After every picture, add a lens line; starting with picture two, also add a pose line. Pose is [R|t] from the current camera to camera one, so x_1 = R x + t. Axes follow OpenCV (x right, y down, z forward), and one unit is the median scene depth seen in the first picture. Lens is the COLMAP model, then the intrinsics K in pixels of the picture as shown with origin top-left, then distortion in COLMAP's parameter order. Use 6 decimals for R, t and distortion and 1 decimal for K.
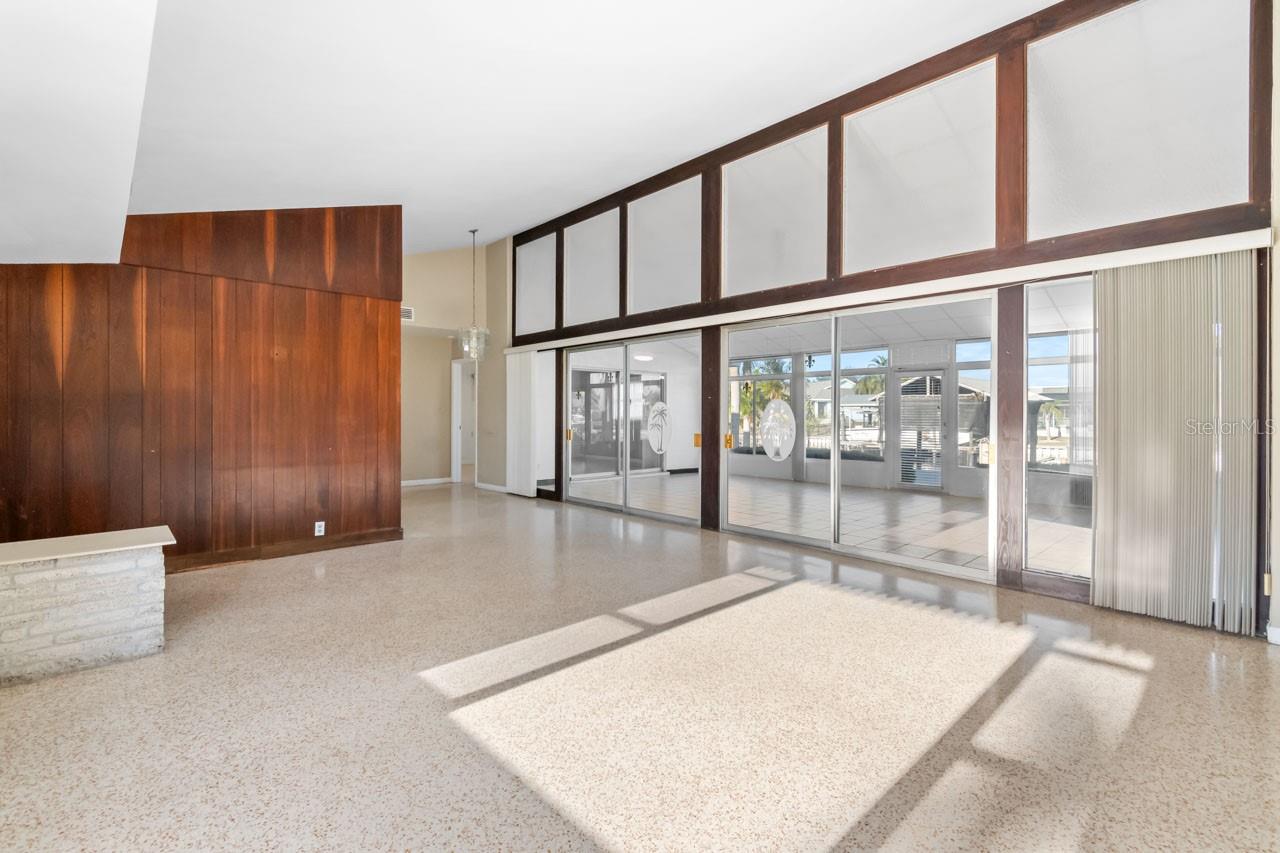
lens RADIAL K [[560.4, 0, 640.0], [0, 560.4, 426.5], [0, 0, 1]] dist [0.000106, -0.004965]
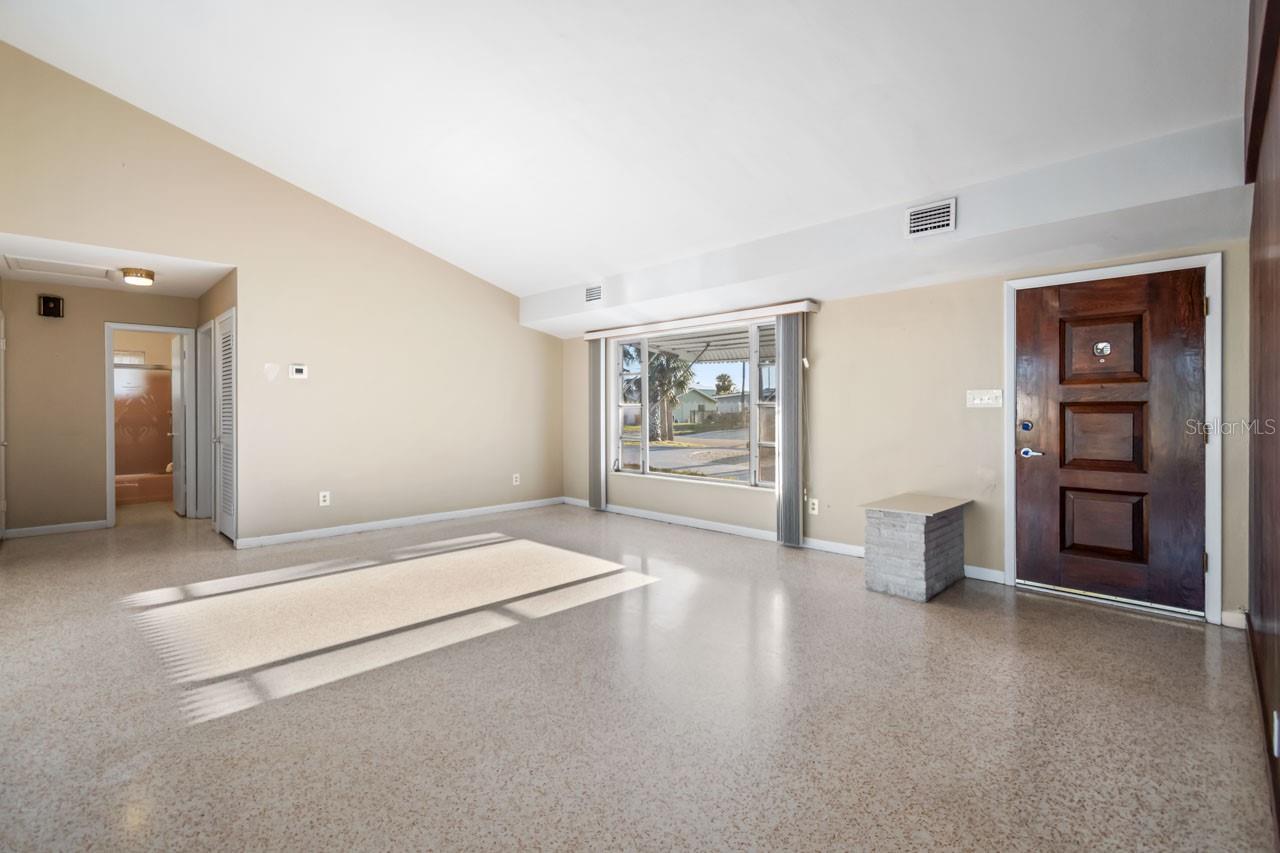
lens RADIAL K [[580.3, 0, 636.2], [0, 580.3, 413.0], [0, 0, 1]] dist [0.007872, -0.006584]
pose [[-0.999707, 0.001767, -0.024134, -0.170747], [0.001225, 0.999747, 0.022443, -0.033848], [0.024168, 0.022407, -0.999457, 1.518254]]
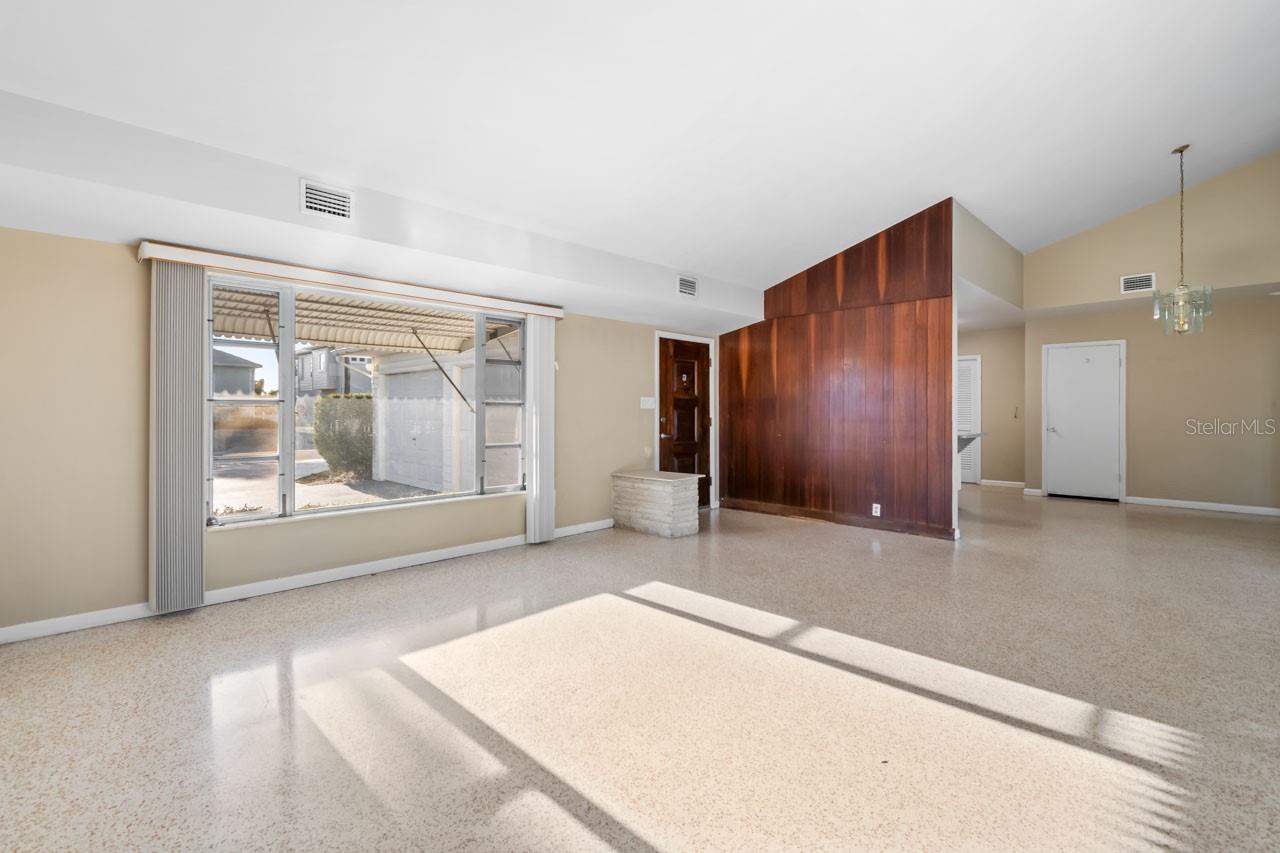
lens RADIAL K [[580.3, 0, 636.2], [0, 580.3, 413.0], [0, 0, 1]] dist [0.007872, -0.006584]
pose [[0.032479, 0.001407, -0.999471, 0.692070], [-0.019656, 0.999806, 0.000769, -0.010843], [0.999279, 0.019621, 0.032500, 0.514990]]
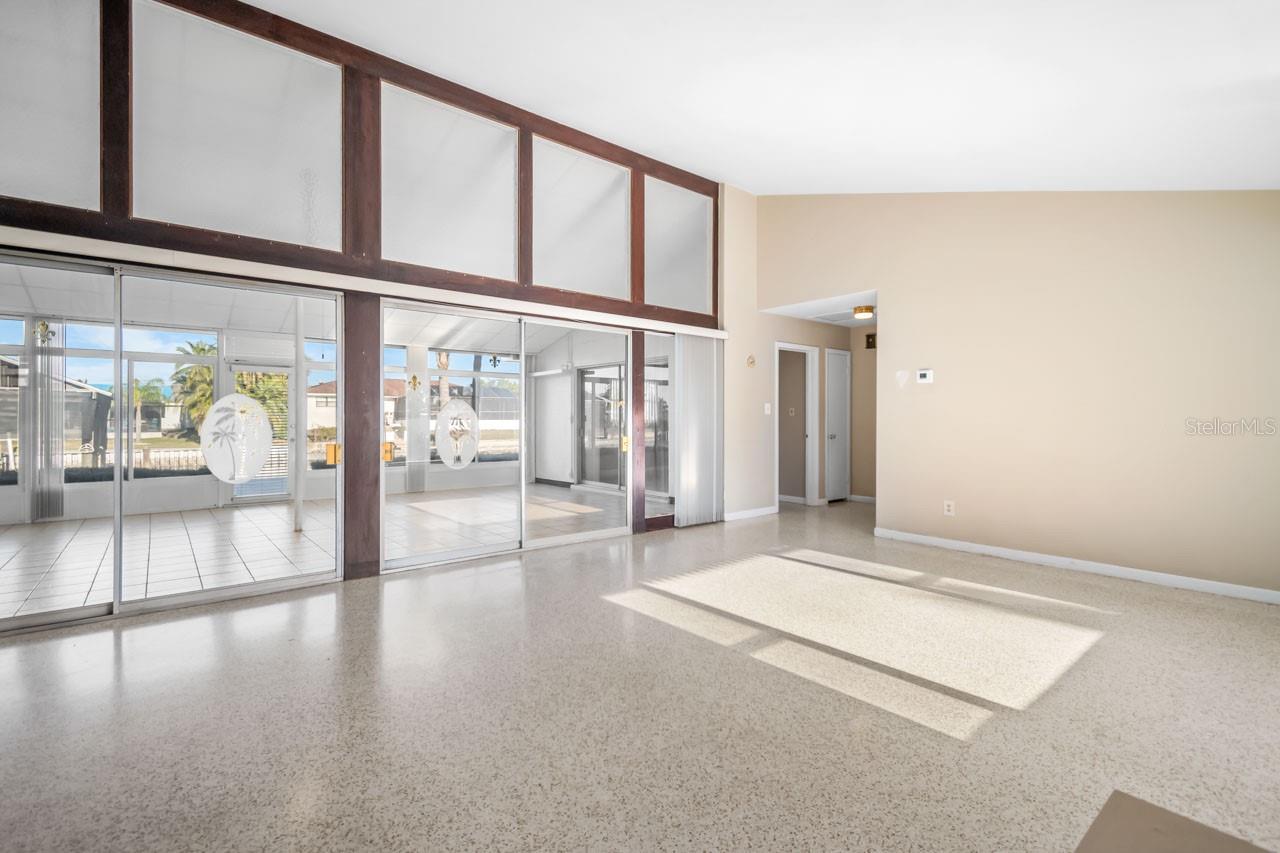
lens RADIAL K [[580.1, 0, 622.1], [0, 580.1, 419.6], [0, 0, 1]] dist [0.004824, -0.001352]
pose [[0.085844, -0.005832, 0.996292, -0.770709], [0.016767, 0.999850, 0.004408, -0.018753], [-0.996167, 0.016327, 0.085929, 0.805183]]
